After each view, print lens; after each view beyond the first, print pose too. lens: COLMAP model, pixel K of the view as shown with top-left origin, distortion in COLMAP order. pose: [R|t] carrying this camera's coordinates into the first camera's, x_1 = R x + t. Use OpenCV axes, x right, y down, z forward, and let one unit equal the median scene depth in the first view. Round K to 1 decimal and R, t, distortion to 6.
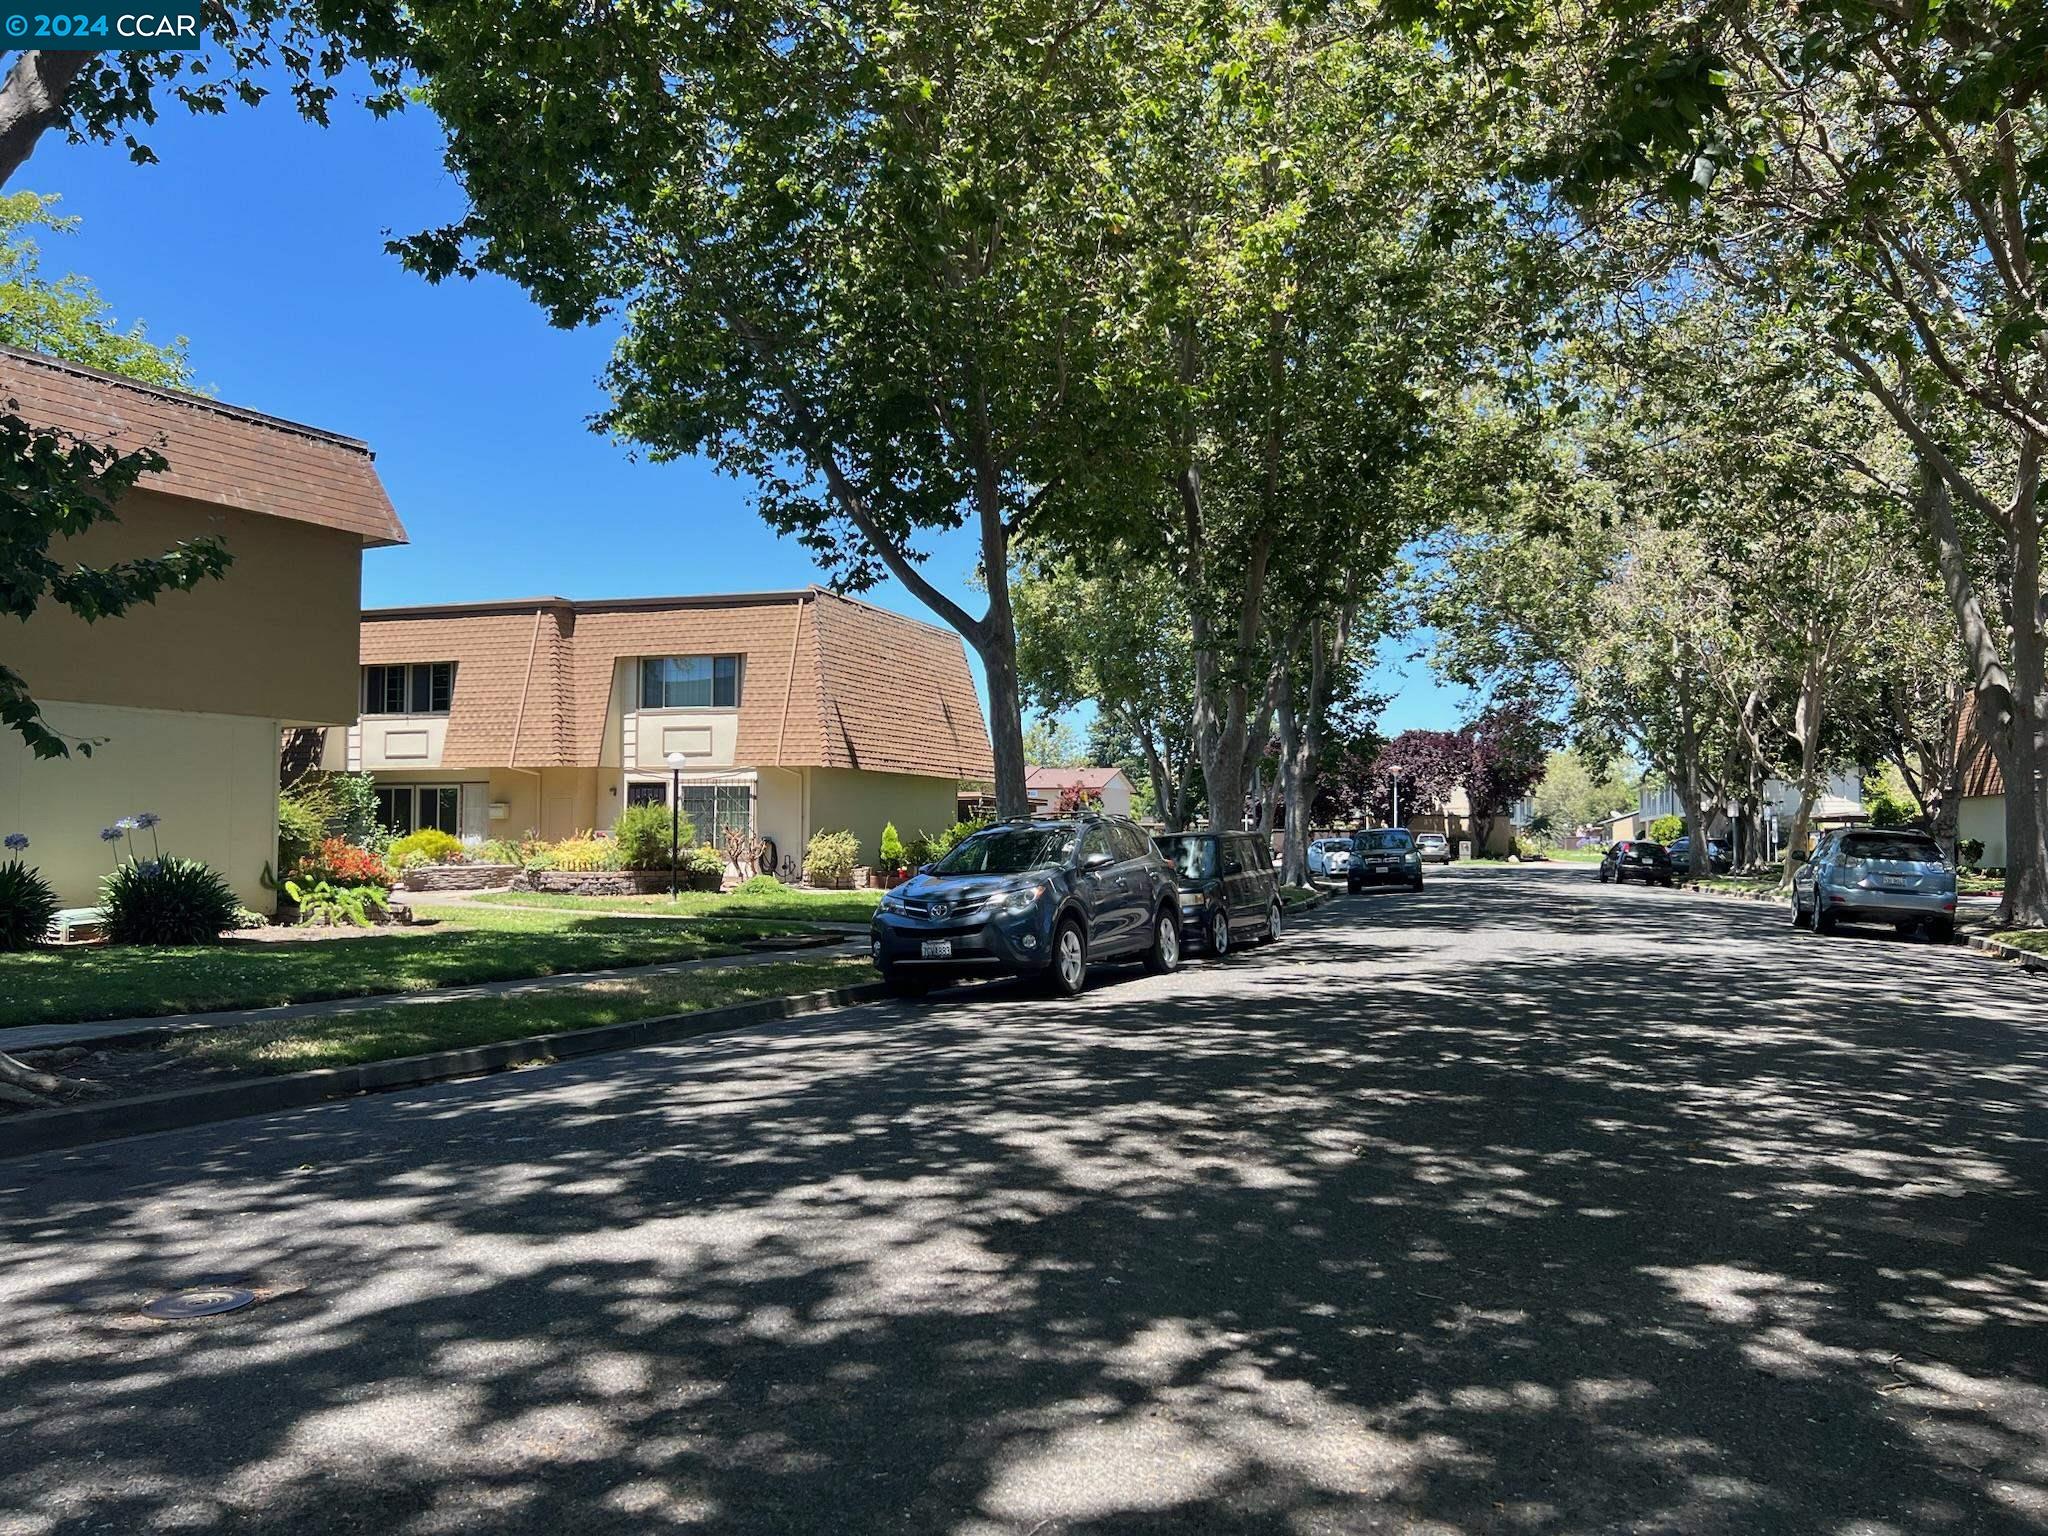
lens RADIAL K [[1496.6, 0, 1045.6], [0, 1496.6, 788.5], [0, 0, 1]] dist [0.009019, -0.000762]
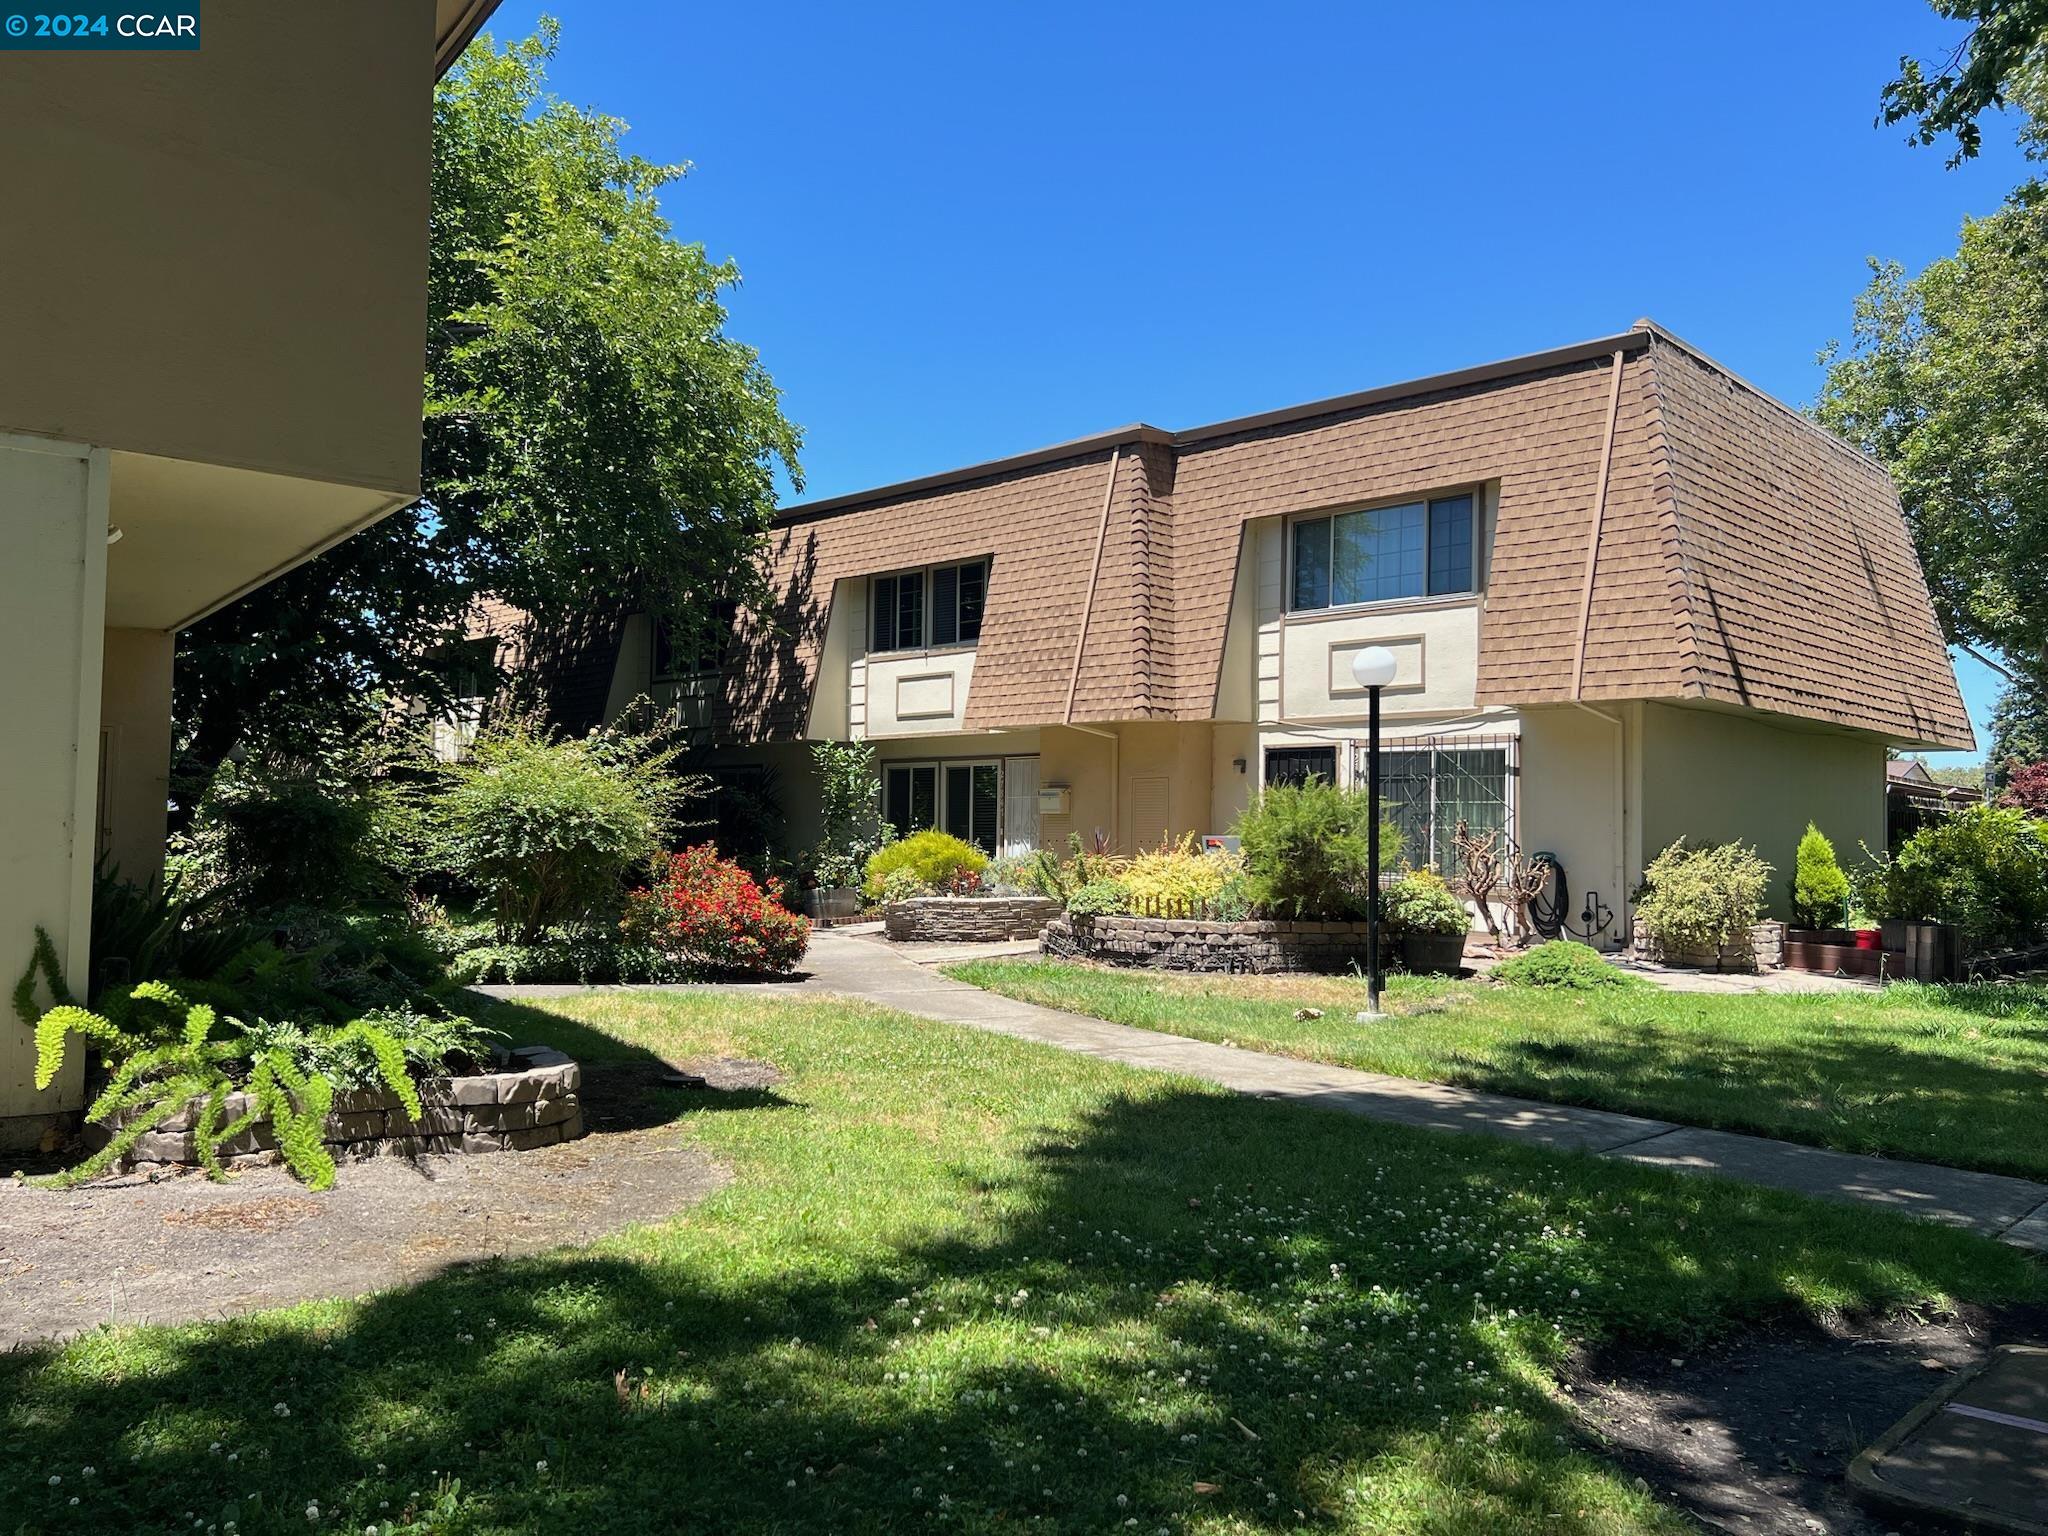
lens RADIAL K [[1496.6, 0, 1045.6], [0, 1496.6, 788.5], [0, 0, 1]] dist [0.009019, -0.000762]
pose [[0.912684, -0.003256, -0.408654, -0.132935], [0.001099, 0.999984, -0.005512, 0.013988], [0.408665, 0.004582, 0.912673, 0.482758]]
